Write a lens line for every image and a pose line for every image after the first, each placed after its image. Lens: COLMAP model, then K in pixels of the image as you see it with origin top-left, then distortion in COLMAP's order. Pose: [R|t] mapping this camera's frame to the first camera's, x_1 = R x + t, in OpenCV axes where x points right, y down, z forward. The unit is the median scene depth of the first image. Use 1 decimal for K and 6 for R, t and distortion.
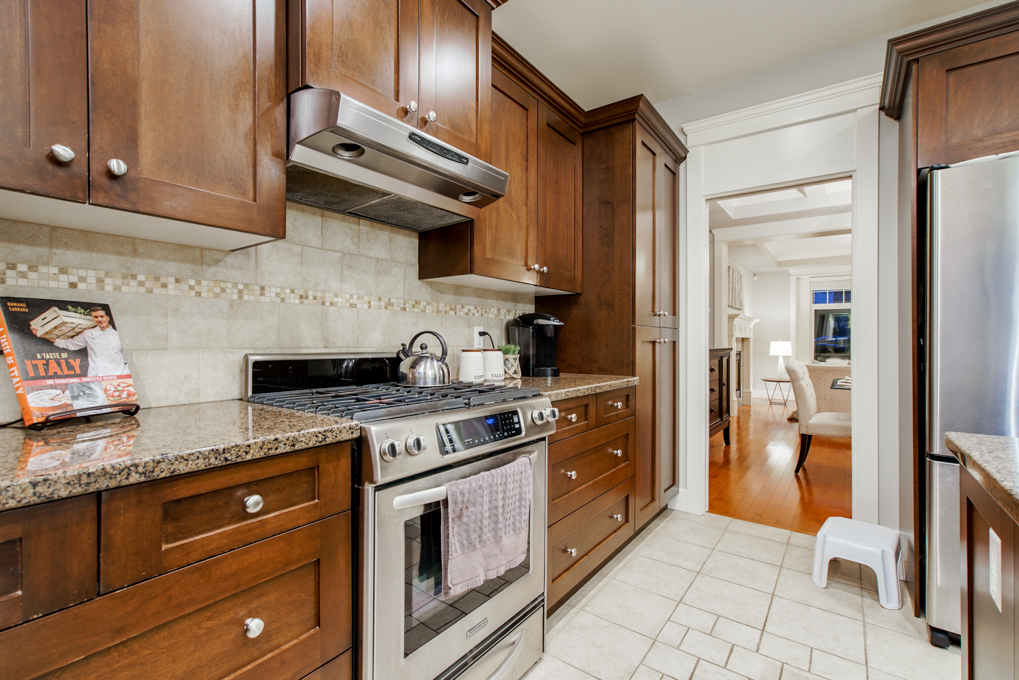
lens RADIAL K [[469.3, 0, 511.6], [0, 469.3, 339.3], [0, 0, 1]] dist [0.009919, 0.005174]
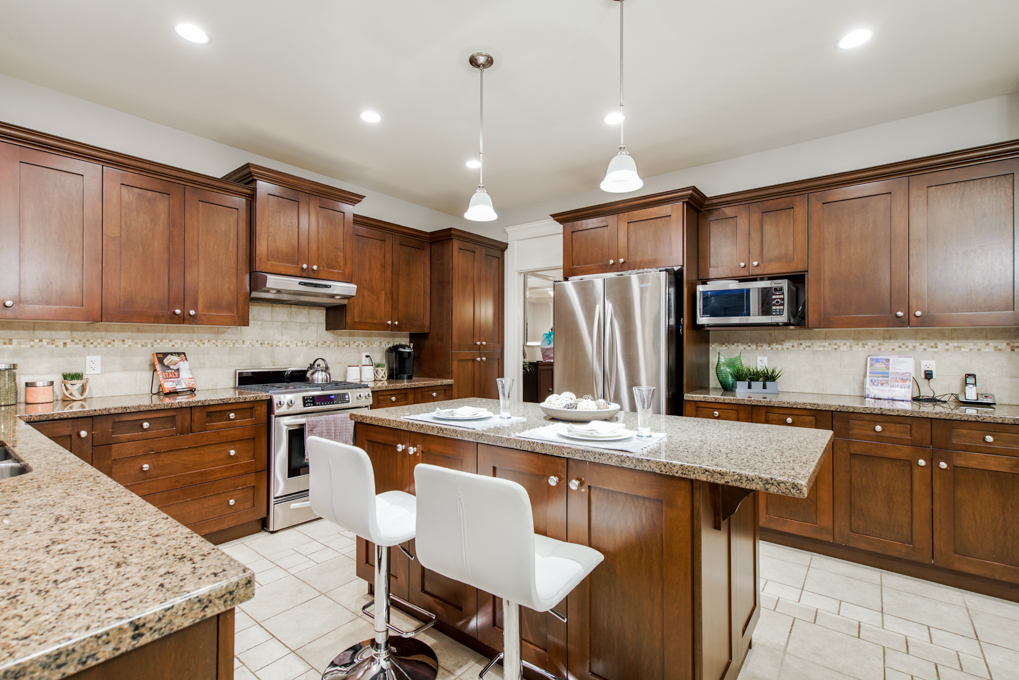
lens RADIAL K [[469.3, 0, 507.1], [0, 469.3, 340.6], [0, 0, 1]] dist [0.009919, 0.005174]
pose [[0.999219, -0.002752, -0.039407, 0.797612], [0.002340, 0.999942, -0.010496, -0.076010], [0.039434, 0.010395, 0.999168, -1.178477]]
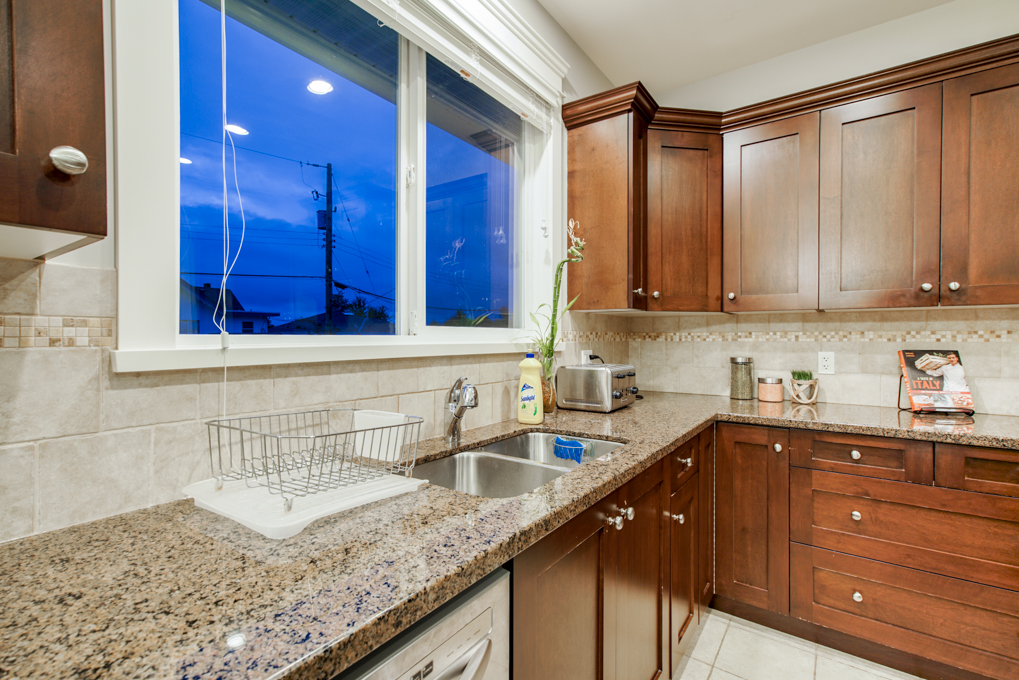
lens RADIAL K [[469.3, 0, 505.7], [0, 469.3, 339.3], [0, 0, 1]] dist [0.009919, 0.005174]
pose [[0.026189, 0.001330, -0.999656, 0.603871], [-0.004696, 0.999988, 0.001207, -0.076721], [0.999646, 0.004662, 0.026195, -0.501309]]
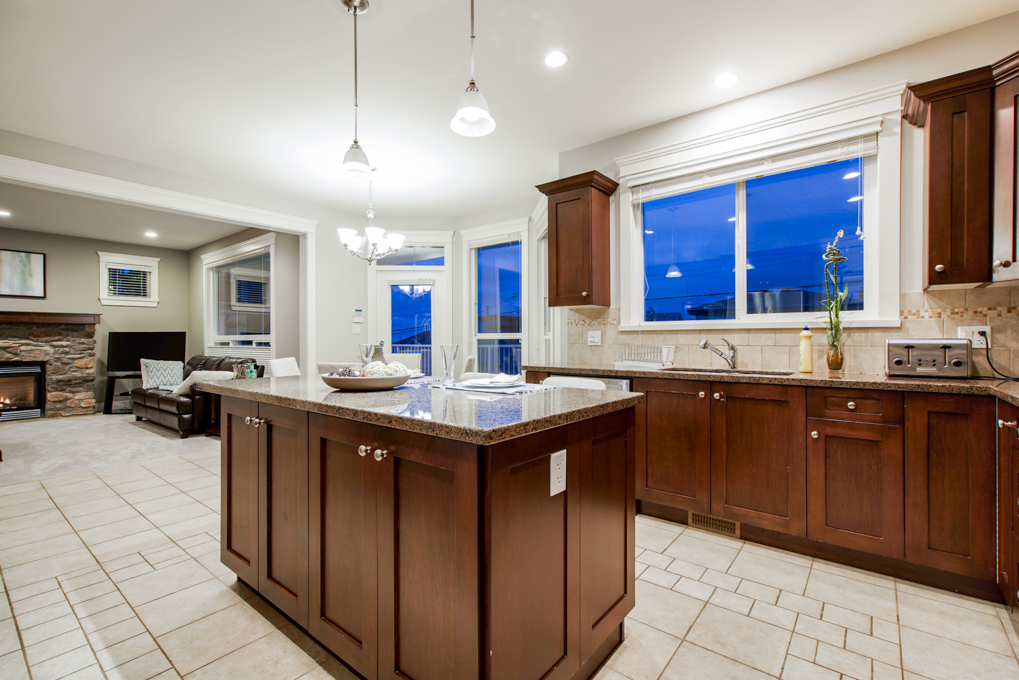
lens RADIAL K [[469.3, 0, 499.7], [0, 469.3, 340.3], [0, 0, 1]] dist [0.009919, 0.005174]
pose [[-0.998215, -0.003282, 0.059630, 0.514635], [-0.002769, 0.999958, 0.008685, -0.010752], [-0.059656, 0.008505, -0.998183, 1.318444]]
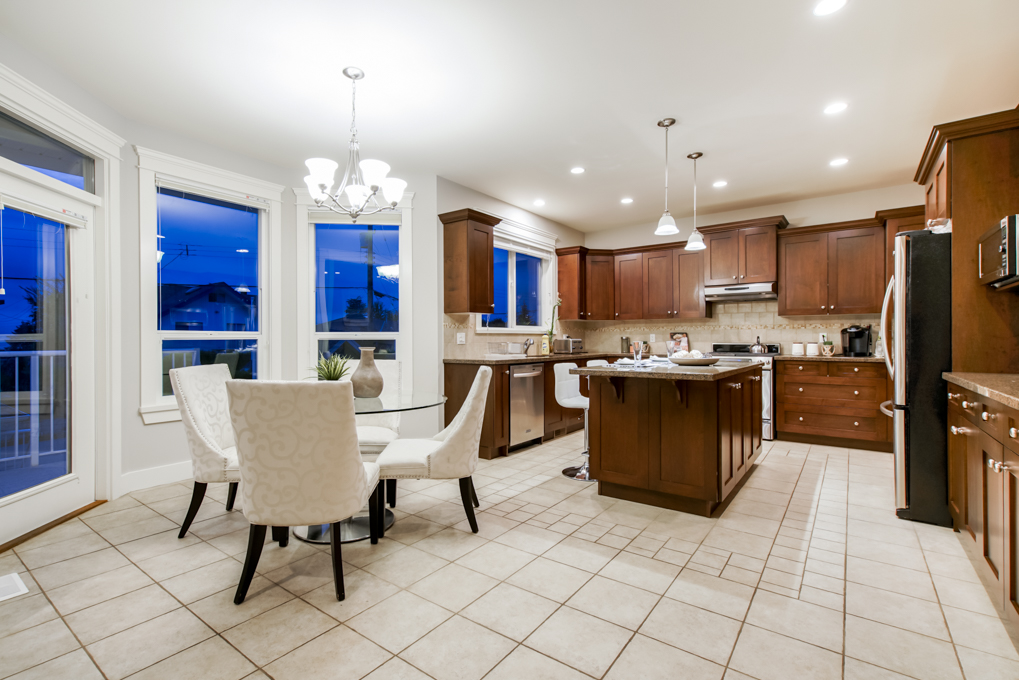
lens RADIAL K [[469.3, 0, 504.5], [0, 469.3, 340.4], [0, 0, 1]] dist [0.009919, 0.005174]
pose [[0.001098, -0.003424, -0.999994, 3.096362], [0.001119, 0.999994, -0.003423, 0.020708], [0.999999, -0.001115, 0.001101, -0.732107]]
